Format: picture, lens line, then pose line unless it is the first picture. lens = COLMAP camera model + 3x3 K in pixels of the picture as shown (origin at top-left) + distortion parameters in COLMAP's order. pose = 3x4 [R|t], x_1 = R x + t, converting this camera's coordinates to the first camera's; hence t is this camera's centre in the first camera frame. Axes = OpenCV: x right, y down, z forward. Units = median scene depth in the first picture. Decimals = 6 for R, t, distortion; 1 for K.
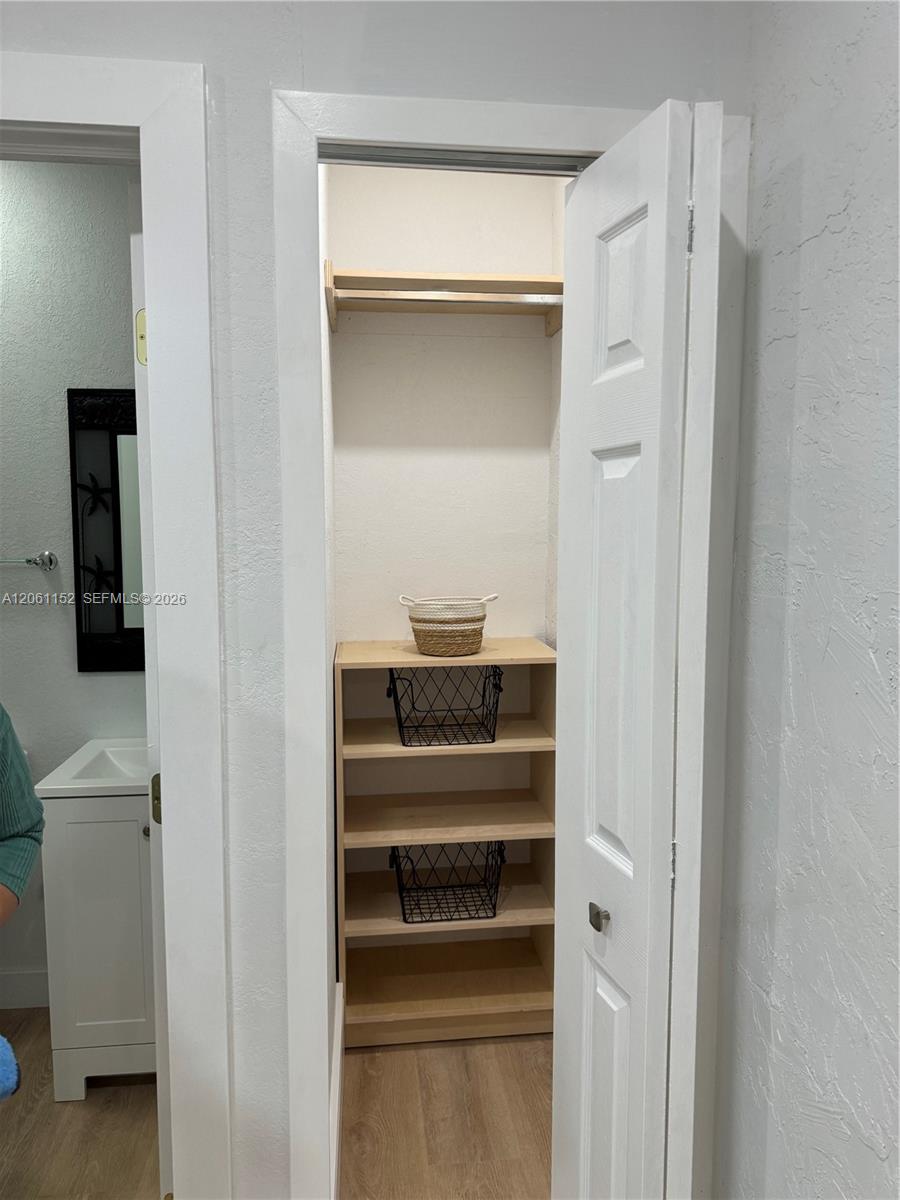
lens RADIAL K [[871.3, 0, 450.0], [0, 871.3, 600.0], [0, 0, 1]] dist [0.011941, -0.004316]
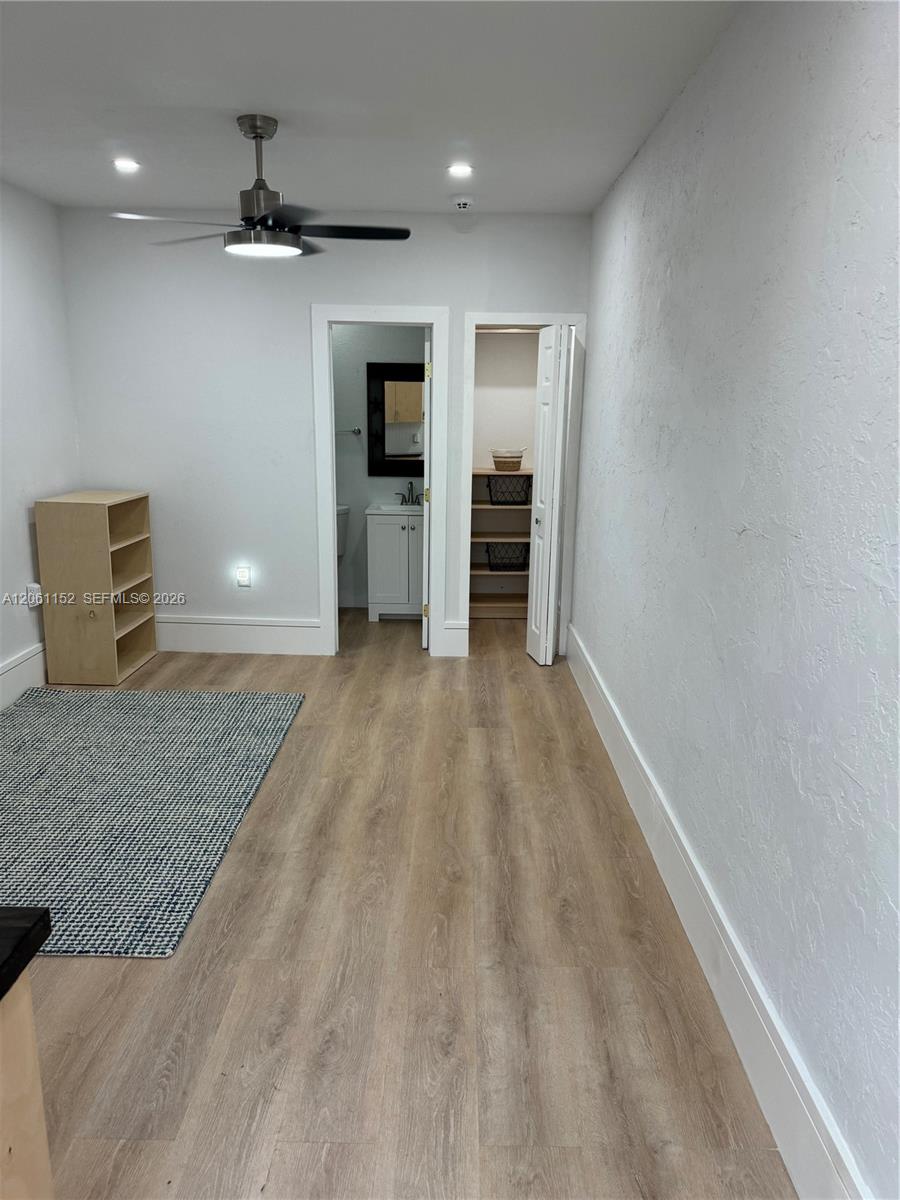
lens RADIAL K [[847.3, 0, 450.2], [0, 847.3, 603.4], [0, 0, 1]] dist [0.113878, -0.188467]
pose [[0.993073, 0.039144, -0.110785, 0.112966], [-0.023573, 0.990079, 0.138517, 0.105039], [0.115108, -0.134946, 0.984144, -1.550831]]
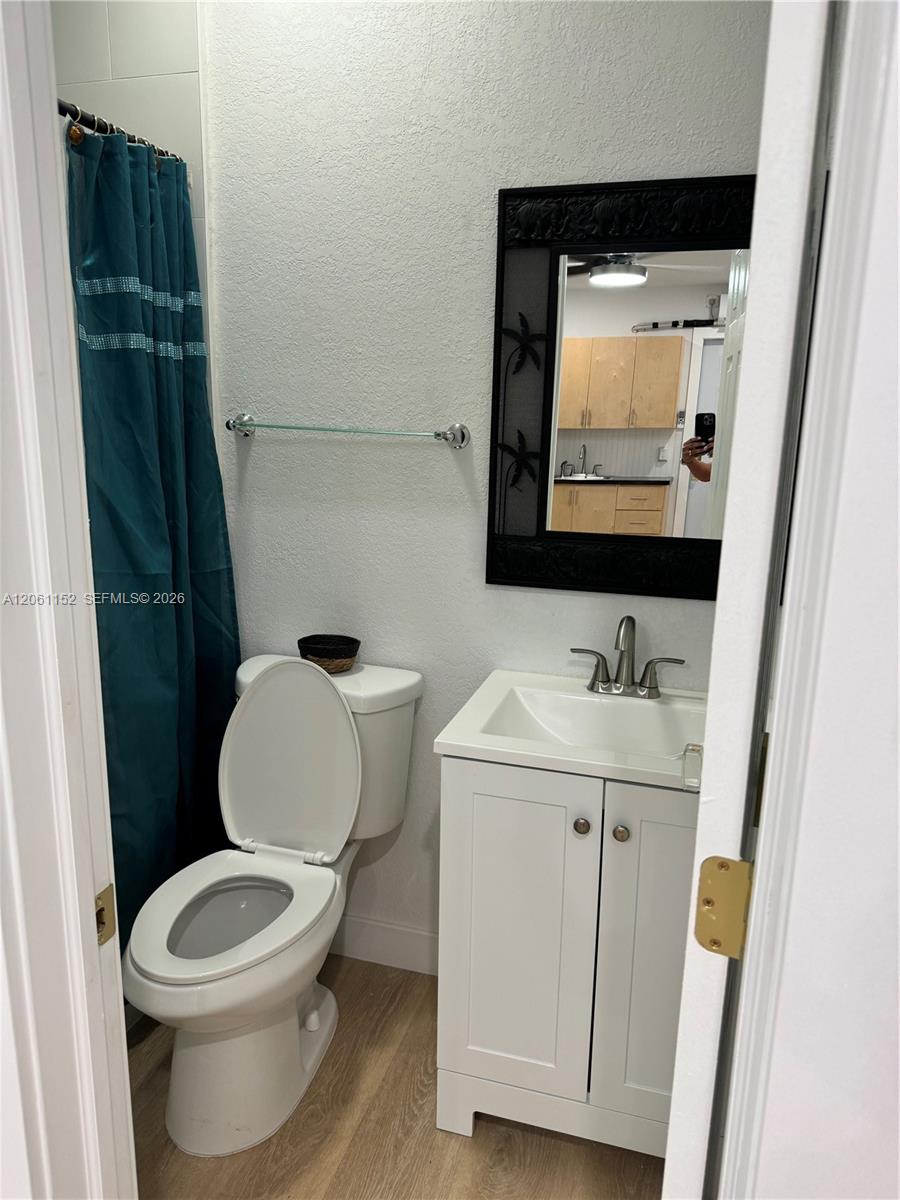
lens RADIAL K [[849.6, 0, 443.1], [0, 849.6, 597.3], [0, 0, 1]] dist [0.102447, -0.149241]
pose [[0.918953, 0.099925, -0.381497, -0.177408], [-0.054205, 0.990189, 0.128790, -0.000280], [0.390623, -0.097673, 0.915354, 0.303745]]
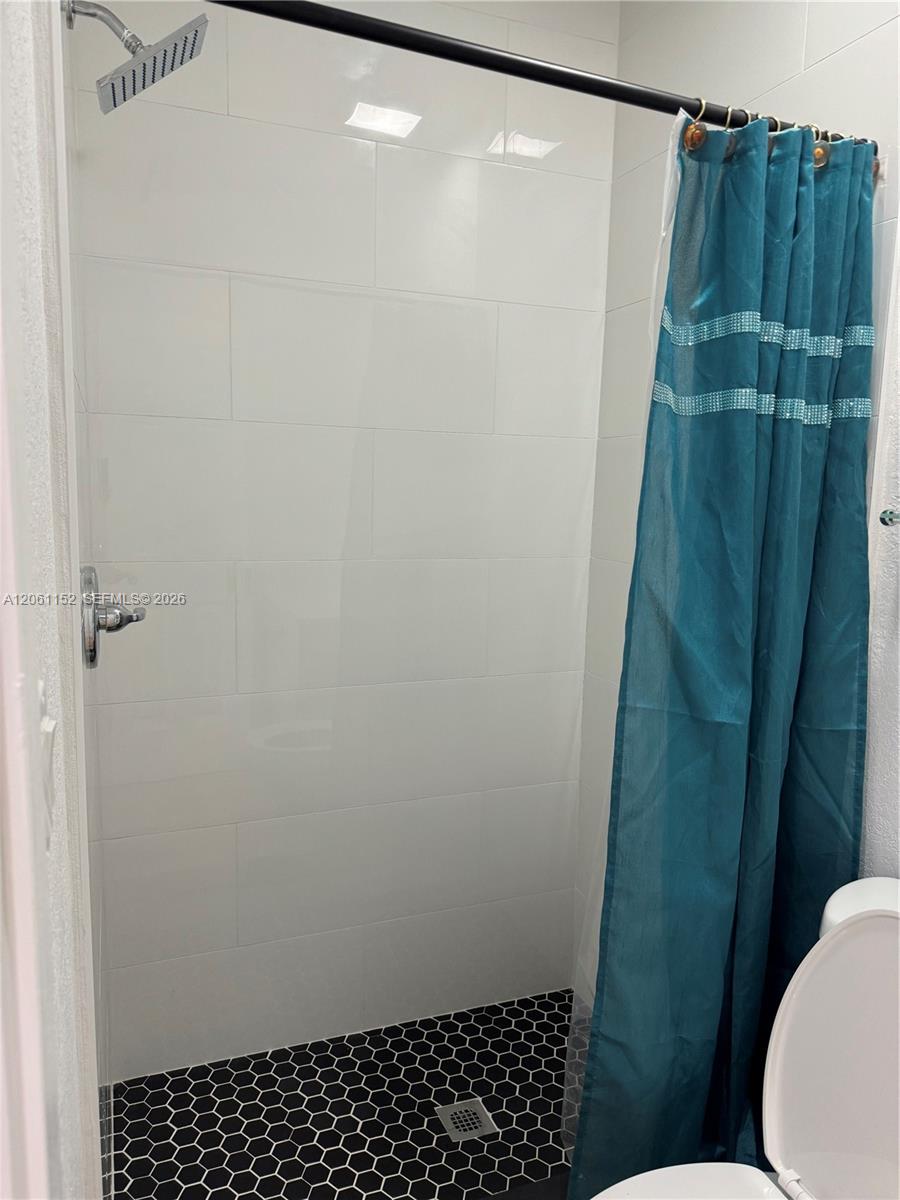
lens RADIAL K [[806.1, 0, 450.0], [0, 806.1, 600.0], [0, 0, 1]] dist [-0.006250, 0.000065]
pose [[0.252790, 0.135256, -0.958021, -0.283210], [-0.113771, 0.987466, 0.109392, -0.020985], [0.960809, 0.081342, 0.265009, 0.619668]]
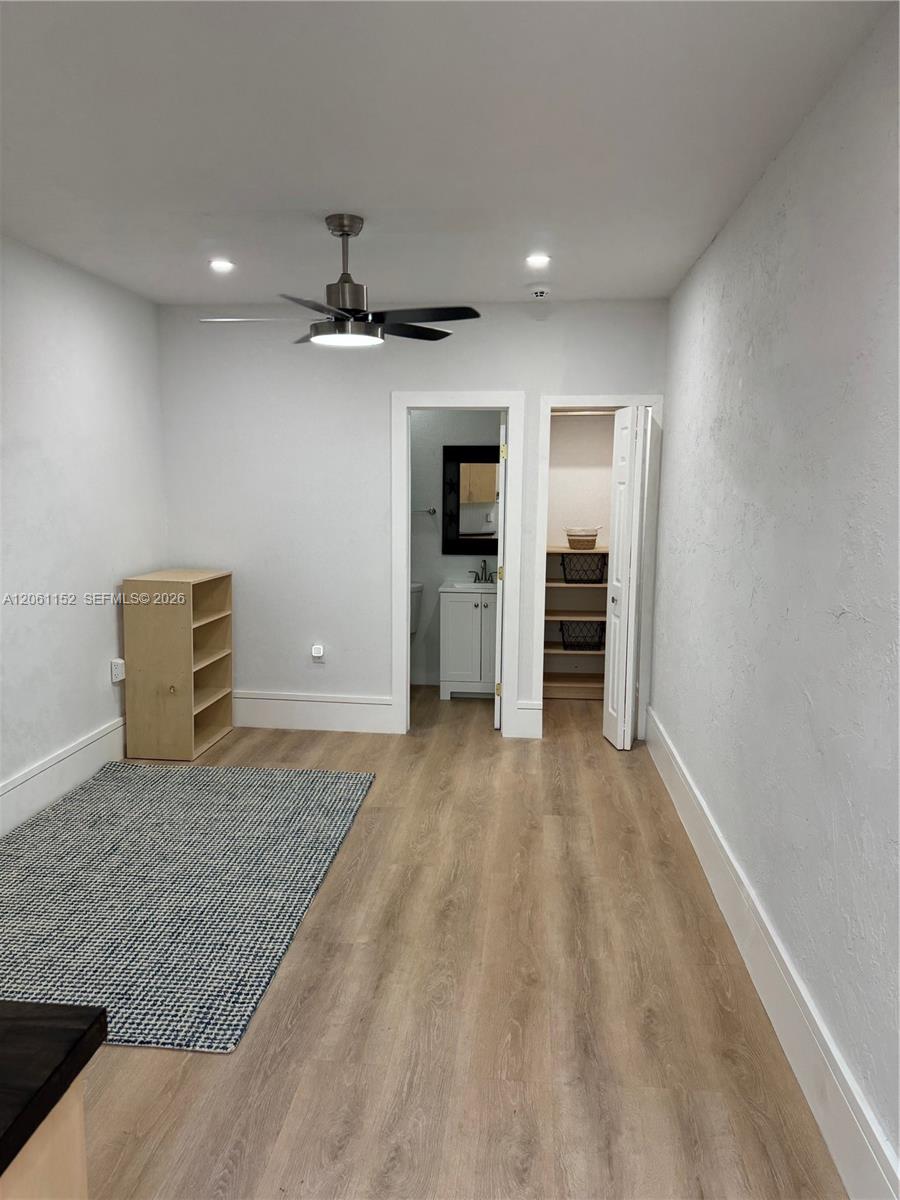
lens RADIAL K [[849.6, 0, 443.1], [0, 849.6, 597.3], [0, 0, 1]] dist [0.102447, -0.149241]
pose [[0.977966, 0.033628, -0.206039, 0.109091], [-0.025264, 0.998752, 0.043092, 0.104463], [0.207231, -0.036937, 0.977595, -1.539709]]
